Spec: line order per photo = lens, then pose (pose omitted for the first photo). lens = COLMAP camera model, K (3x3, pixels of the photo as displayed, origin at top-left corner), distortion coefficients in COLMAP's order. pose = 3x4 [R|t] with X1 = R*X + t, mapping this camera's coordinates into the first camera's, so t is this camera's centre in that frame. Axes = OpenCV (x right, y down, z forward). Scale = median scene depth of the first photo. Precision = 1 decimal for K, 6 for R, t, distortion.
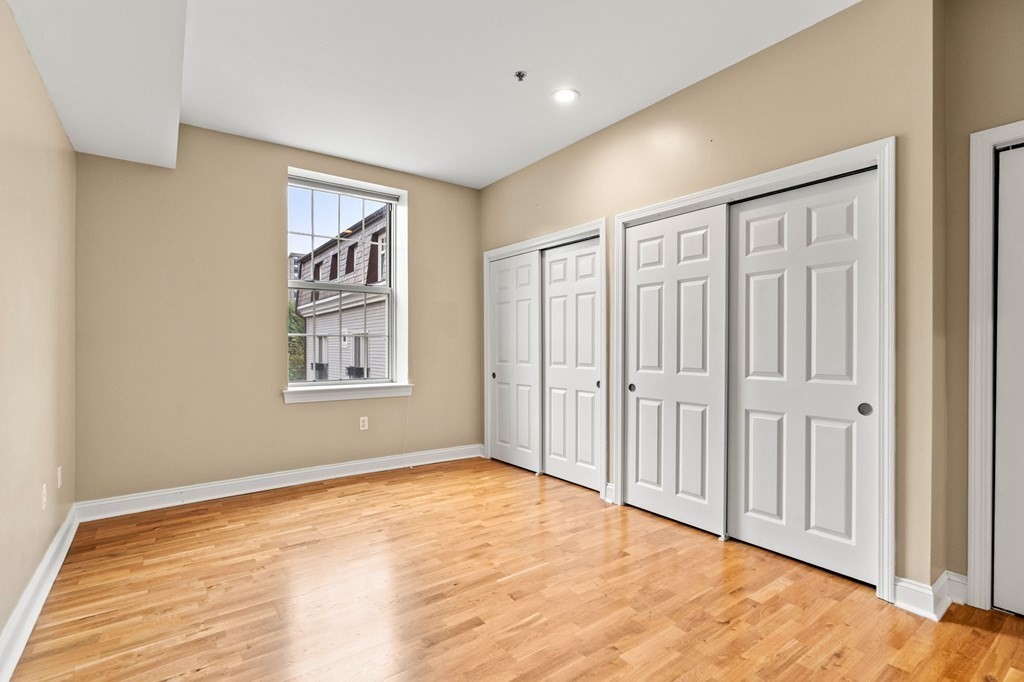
lens RADIAL K [[479.6, 0, 511.7], [0, 479.6, 346.1], [0, 0, 1]] dist [-0.001690, 0.000174]
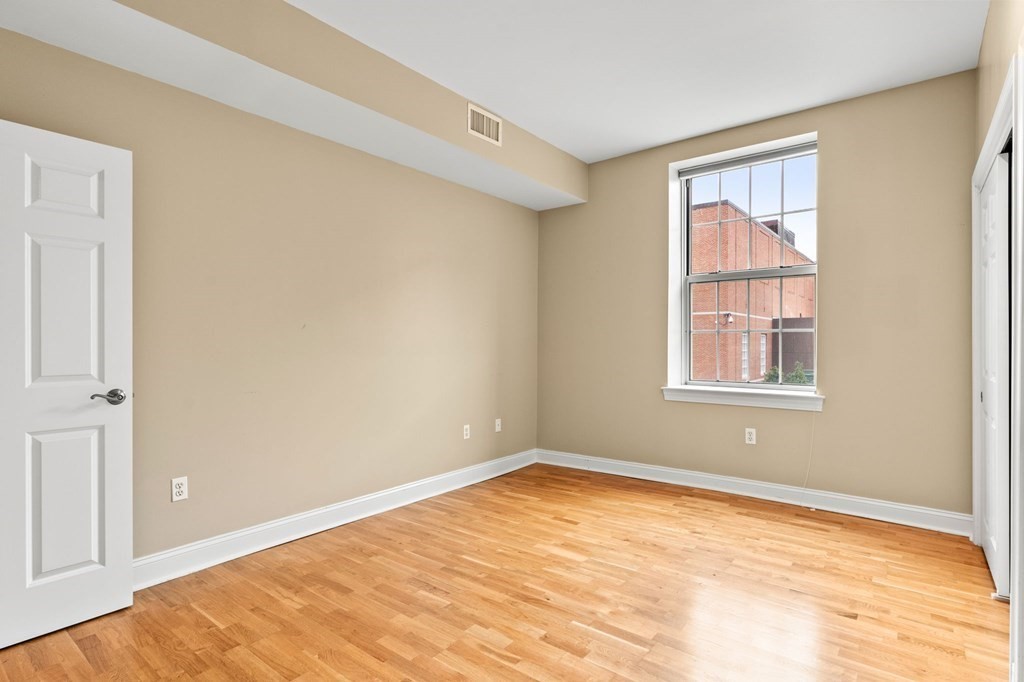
lens RADIAL K [[518.4, 0, 495.9], [0, 518.4, 342.1], [0, 0, 1]] dist [-0.001654, 0.000217]
pose [[0.253149, 0.001318, -0.967426, 0.525260], [0.000969, 0.999998, 0.001616, -0.004903], [0.967427, -0.001347, 0.253148, 0.404582]]
